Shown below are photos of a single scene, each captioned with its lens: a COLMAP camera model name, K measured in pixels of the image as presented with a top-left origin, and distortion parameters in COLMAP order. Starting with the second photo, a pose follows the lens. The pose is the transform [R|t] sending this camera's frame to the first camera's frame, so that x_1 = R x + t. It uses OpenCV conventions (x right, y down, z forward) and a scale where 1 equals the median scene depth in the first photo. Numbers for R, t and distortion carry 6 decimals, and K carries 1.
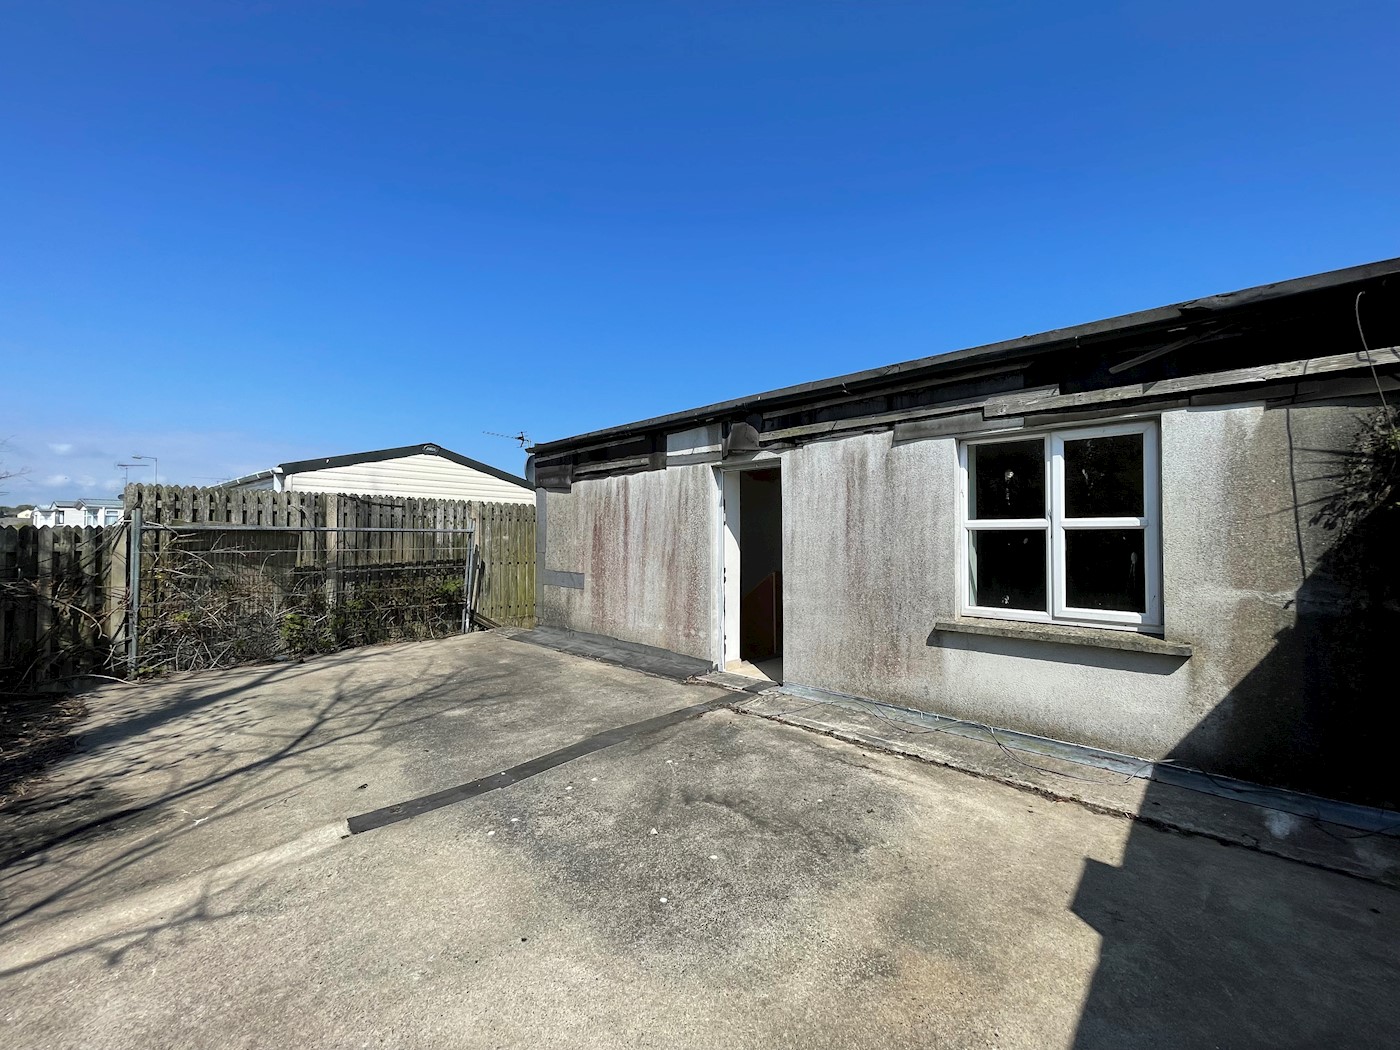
lens RADIAL K [[565.4, 0, 695.7], [0, 565.4, 523.8], [0, 0, 1]] dist [-0.000889, 0.000032]
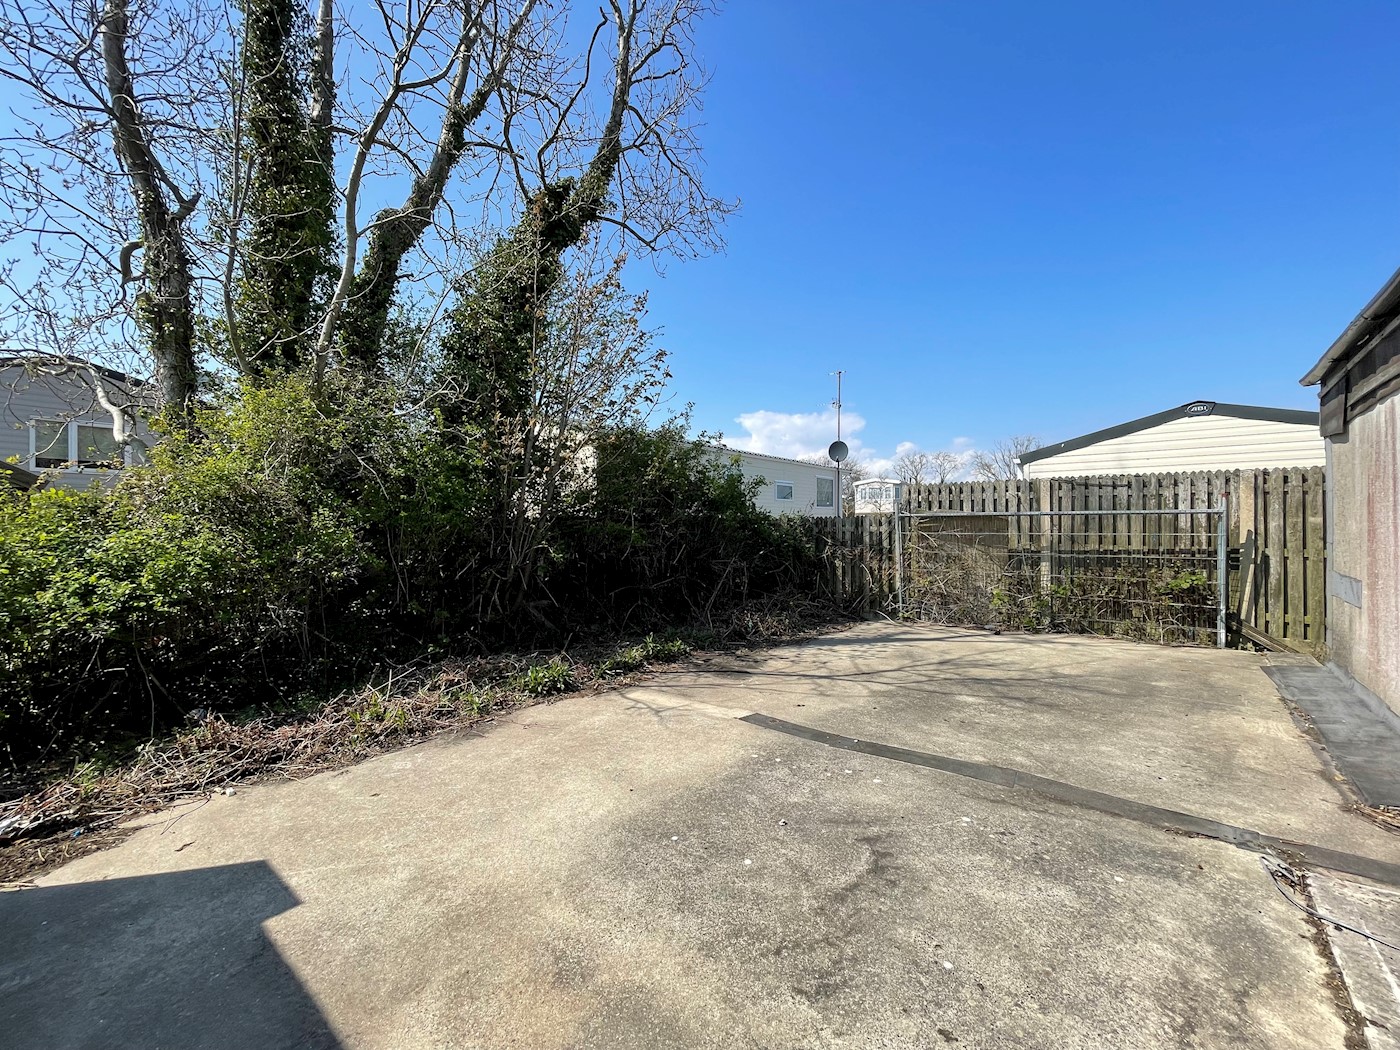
lens RADIAL K [[565.4, 0, 697.1], [0, 565.4, 527.9], [0, 0, 1]] dist [-0.000889, 0.000032]
pose [[0.067178, 0.002392, -0.997738, 0.439157], [0.027500, 0.999613, 0.004249, 0.018738], [0.997362, -0.027723, 0.067086, 0.405839]]
